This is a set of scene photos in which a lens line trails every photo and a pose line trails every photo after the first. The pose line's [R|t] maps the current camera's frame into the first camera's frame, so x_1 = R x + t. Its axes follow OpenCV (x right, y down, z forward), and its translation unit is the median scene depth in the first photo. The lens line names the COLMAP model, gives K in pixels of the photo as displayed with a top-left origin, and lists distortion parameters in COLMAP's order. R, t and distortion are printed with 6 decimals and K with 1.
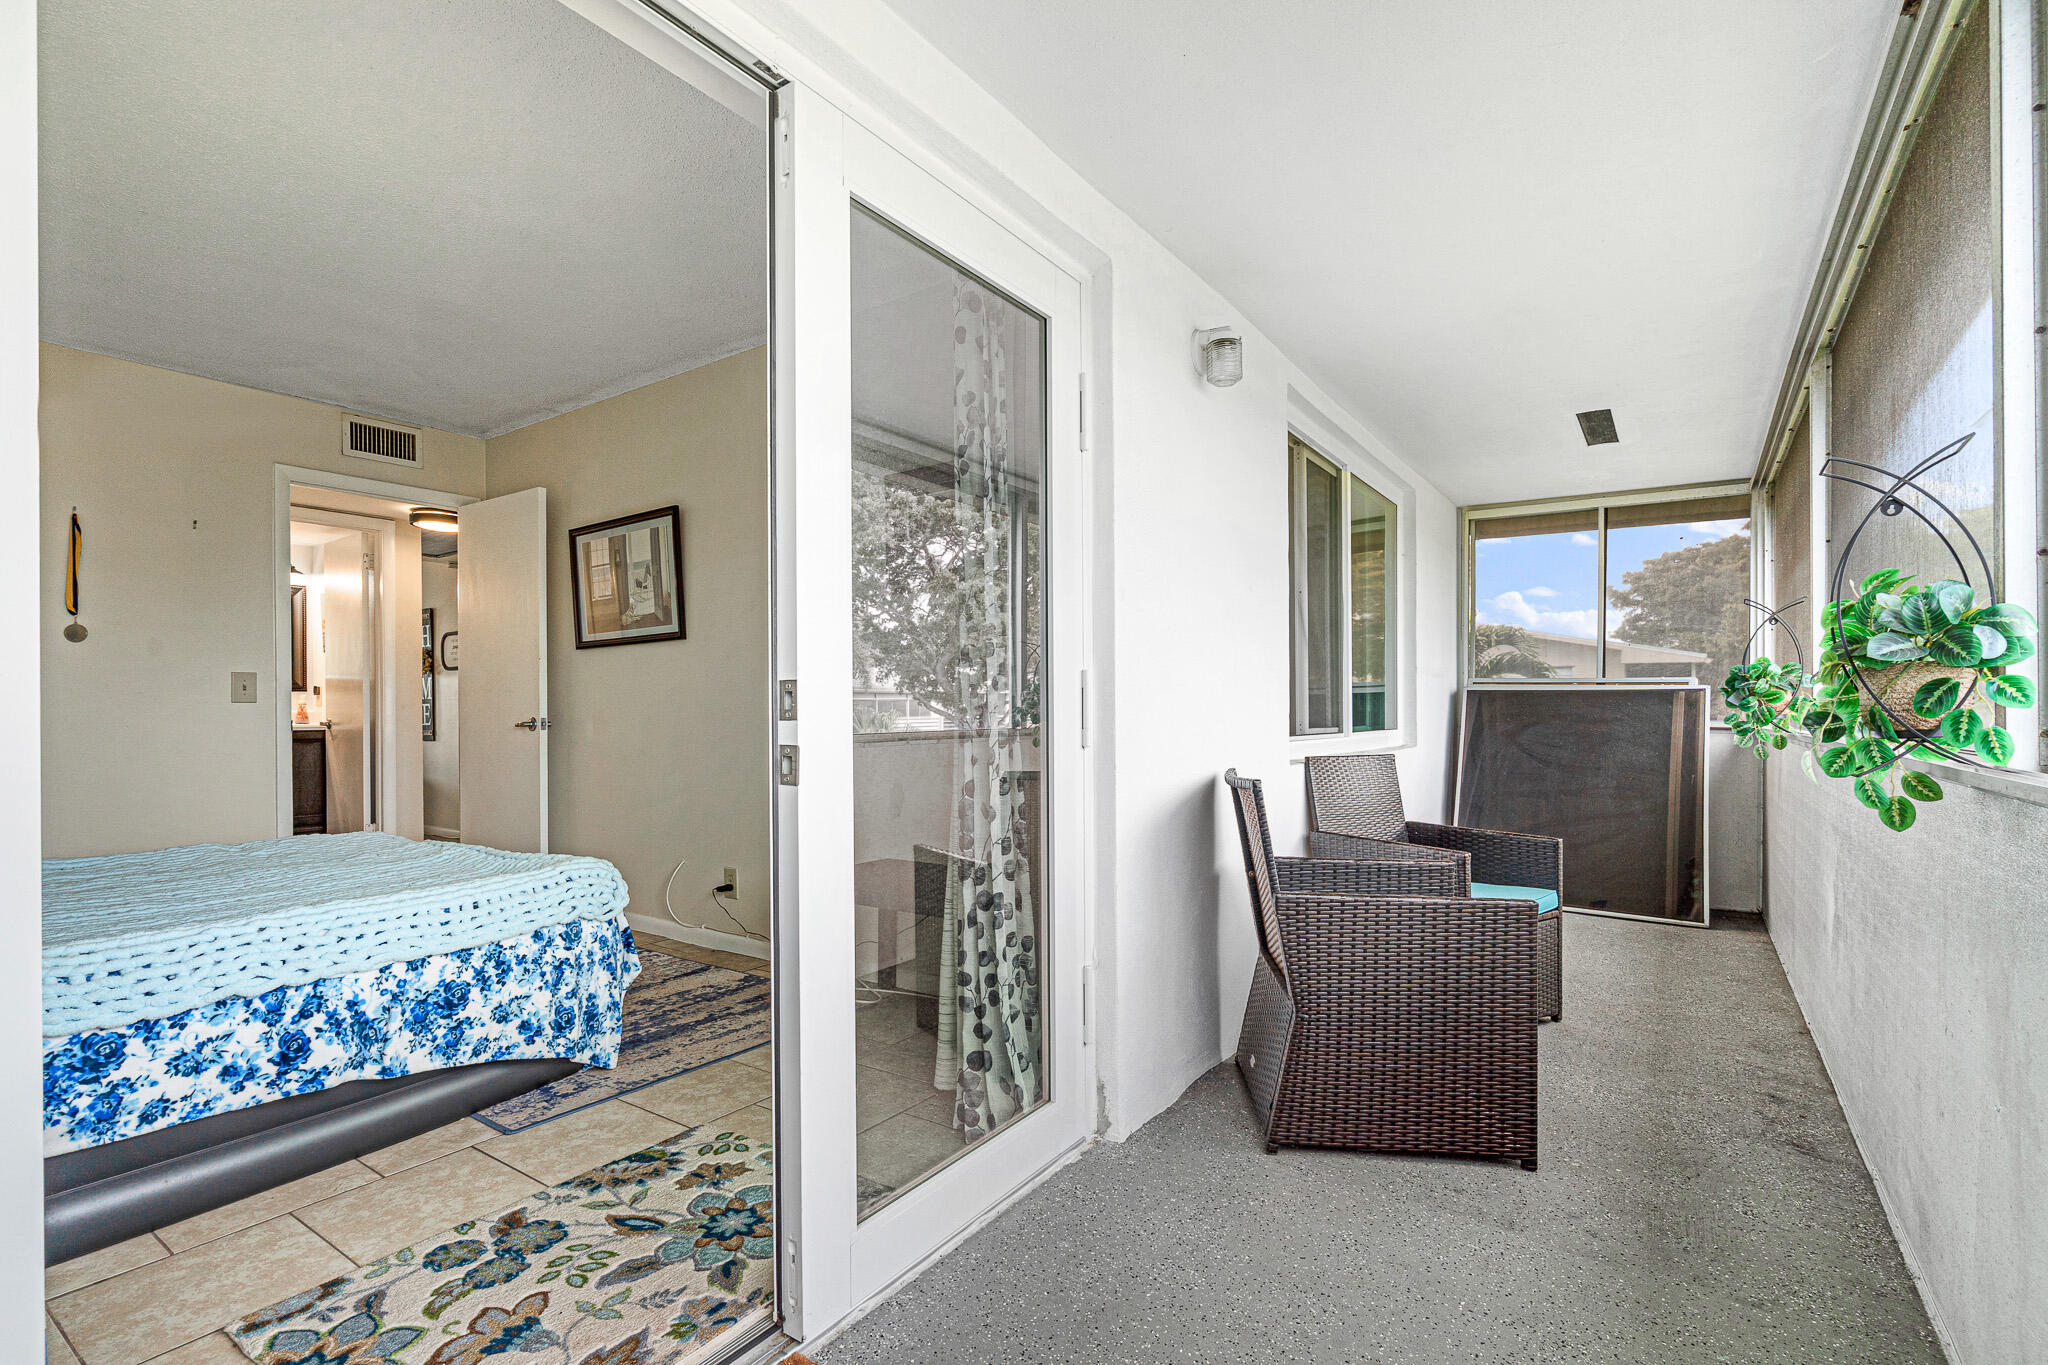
lens RADIAL K [[939.0, 0, 1020.6], [0, 939.0, 697.0], [0, 0, 1]] dist [-0.001144, 0.000317]
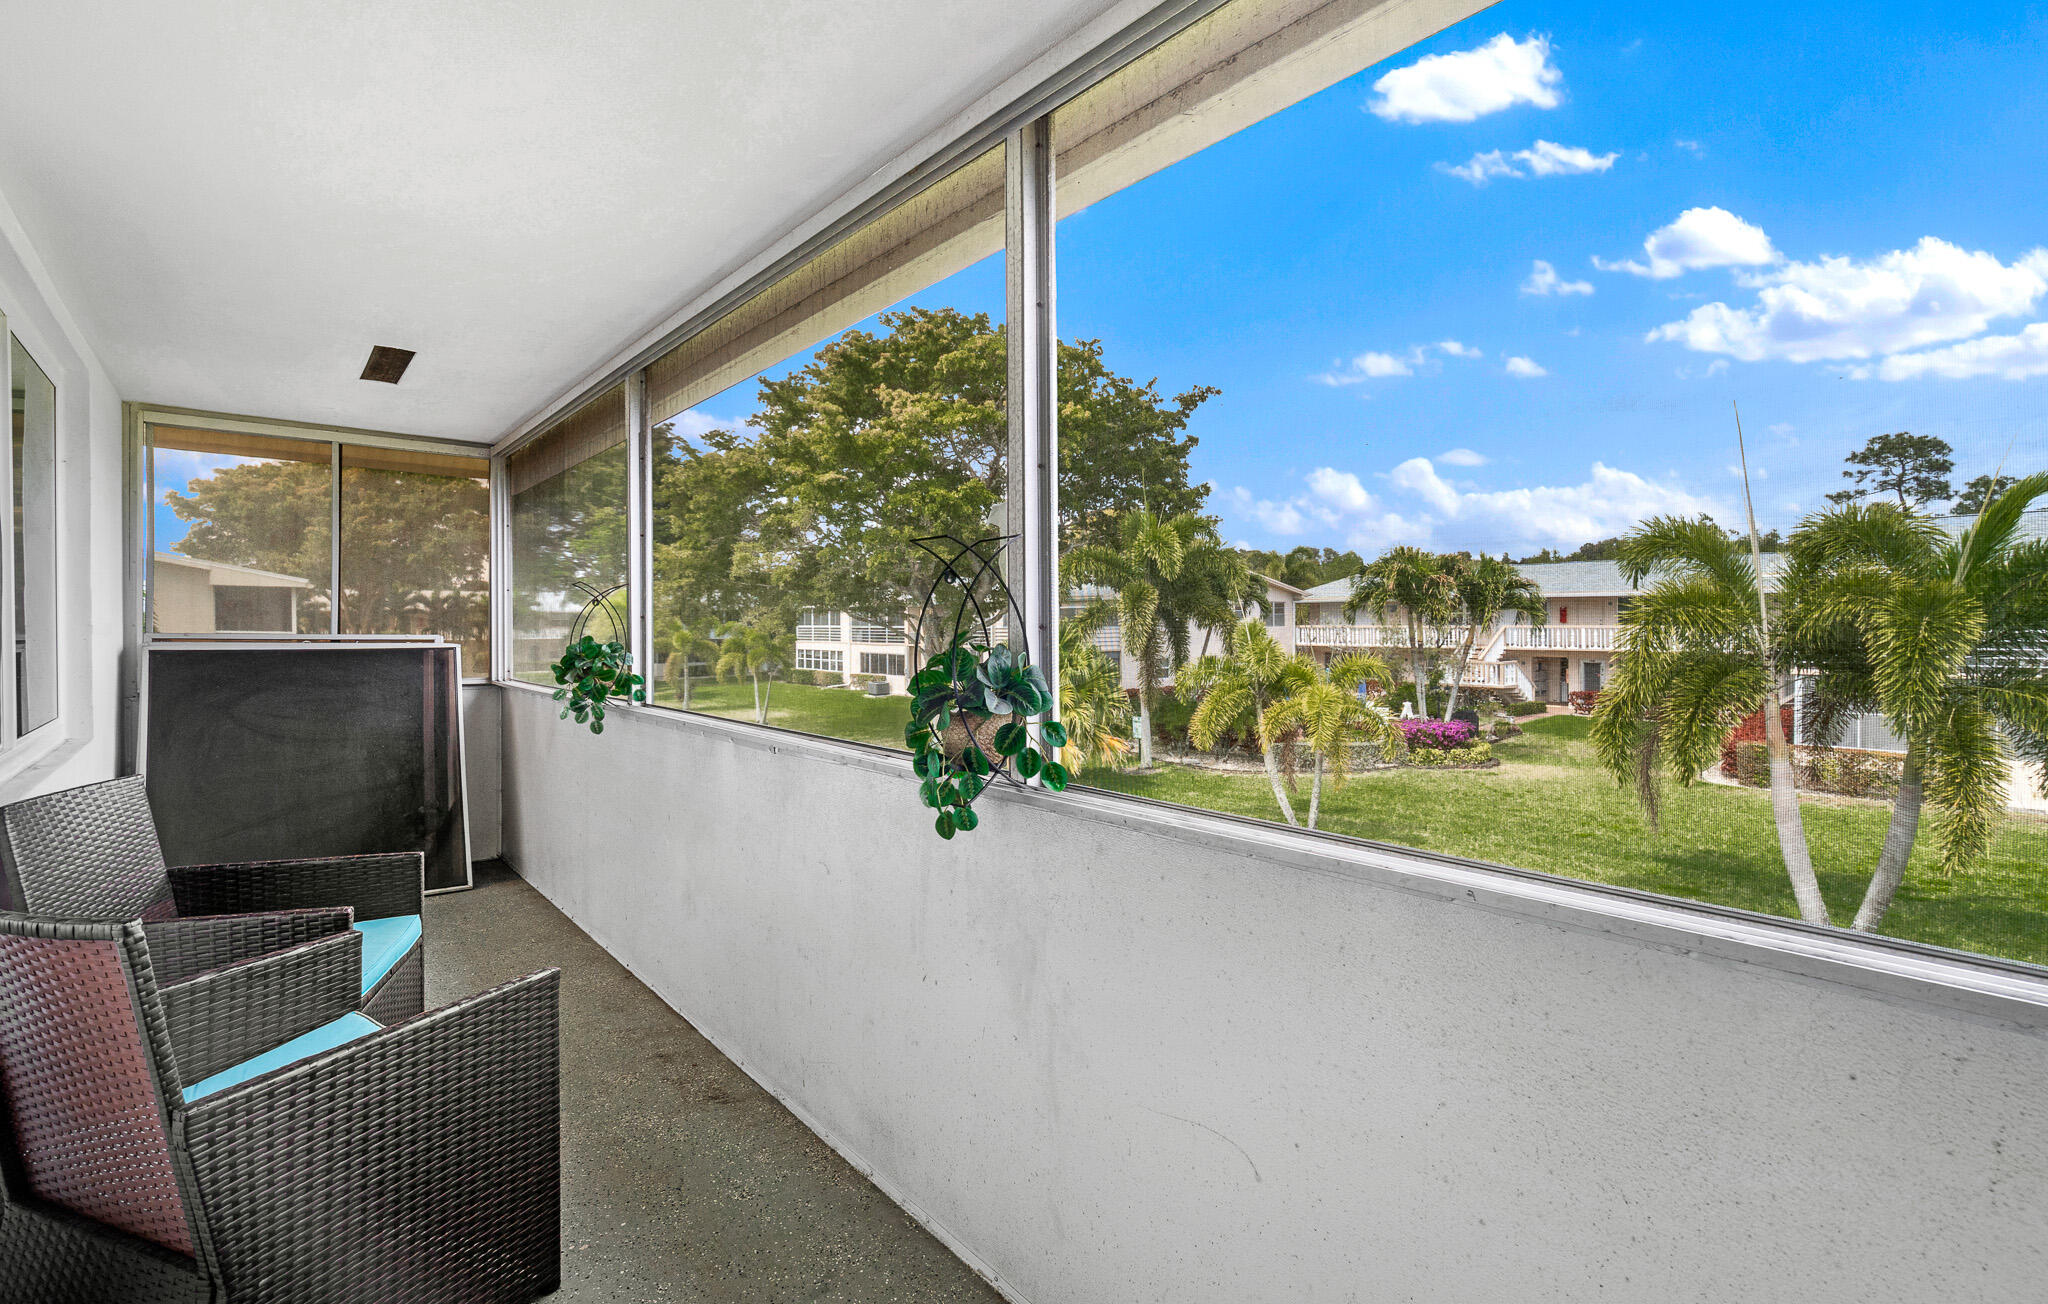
lens RADIAL K [[920.9, 0, 1026.2], [0, 920.9, 627.7], [0, 0, 1]] dist [0.001977, 0.000569]
pose [[0.270115, -0.001408, 0.962827, -0.051779], [-0.004238, 0.999988, 0.002652, -0.035096], [-0.962819, -0.004796, 0.270105, 0.146834]]
